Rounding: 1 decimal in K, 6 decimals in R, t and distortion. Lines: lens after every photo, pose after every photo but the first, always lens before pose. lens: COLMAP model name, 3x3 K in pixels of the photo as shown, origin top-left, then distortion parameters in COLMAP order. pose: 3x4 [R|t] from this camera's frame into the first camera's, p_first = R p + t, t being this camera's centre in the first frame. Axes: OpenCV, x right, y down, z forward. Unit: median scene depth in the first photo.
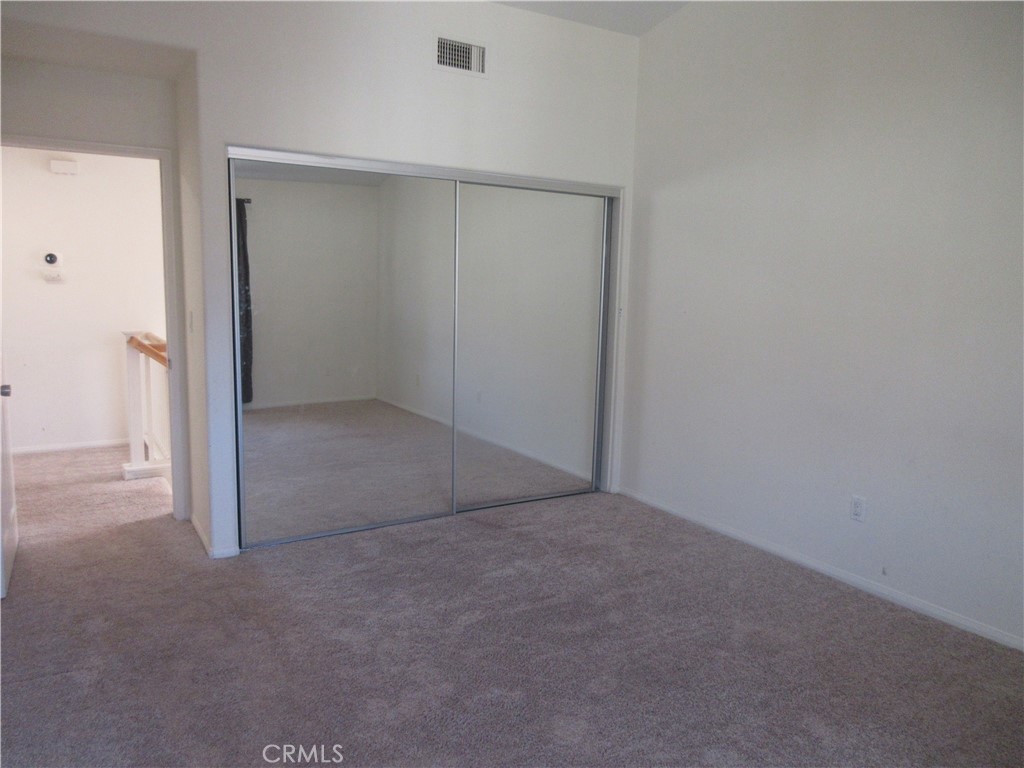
lens RADIAL K [[760.2, 0, 508.9], [0, 760.2, 381.5], [0, 0, 1]] dist [-0.004708, 0.005653]
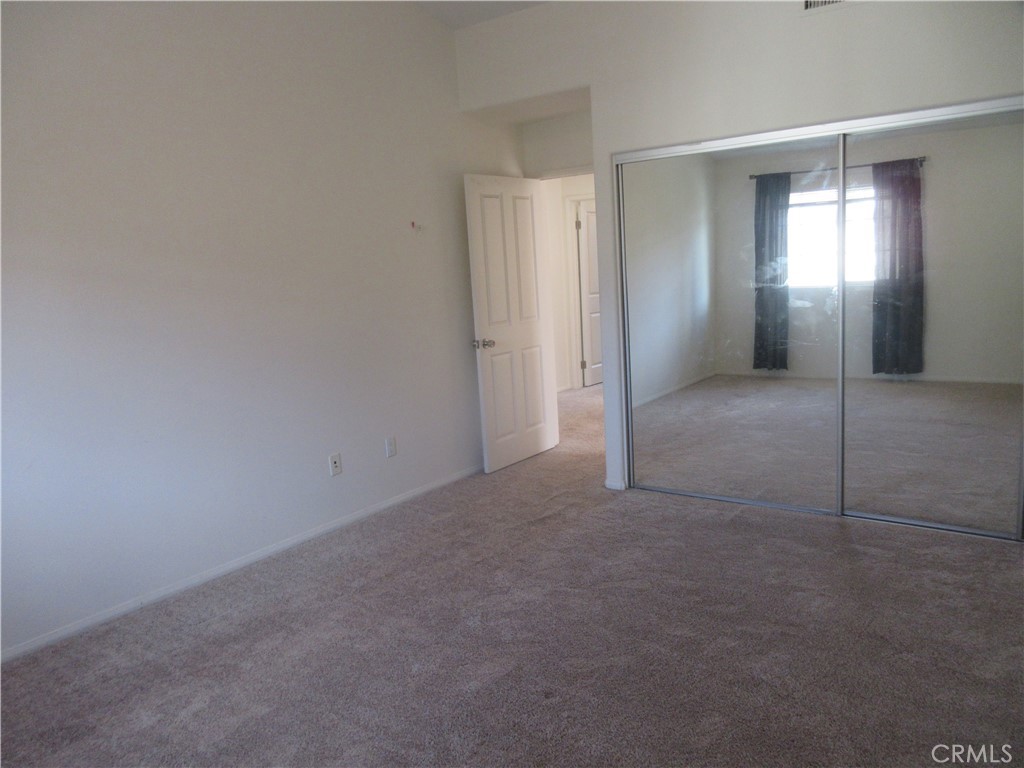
lens RADIAL K [[760.2, 0, 513.6], [0, 760.2, 379.6], [0, 0, 1]] dist [-0.004708, 0.005653]
pose [[0.391429, 0.104086, -0.914303, 0.621785], [-0.053682, 0.994473, 0.090230, -0.044502], [0.918641, 0.013763, 0.394854, 0.329115]]
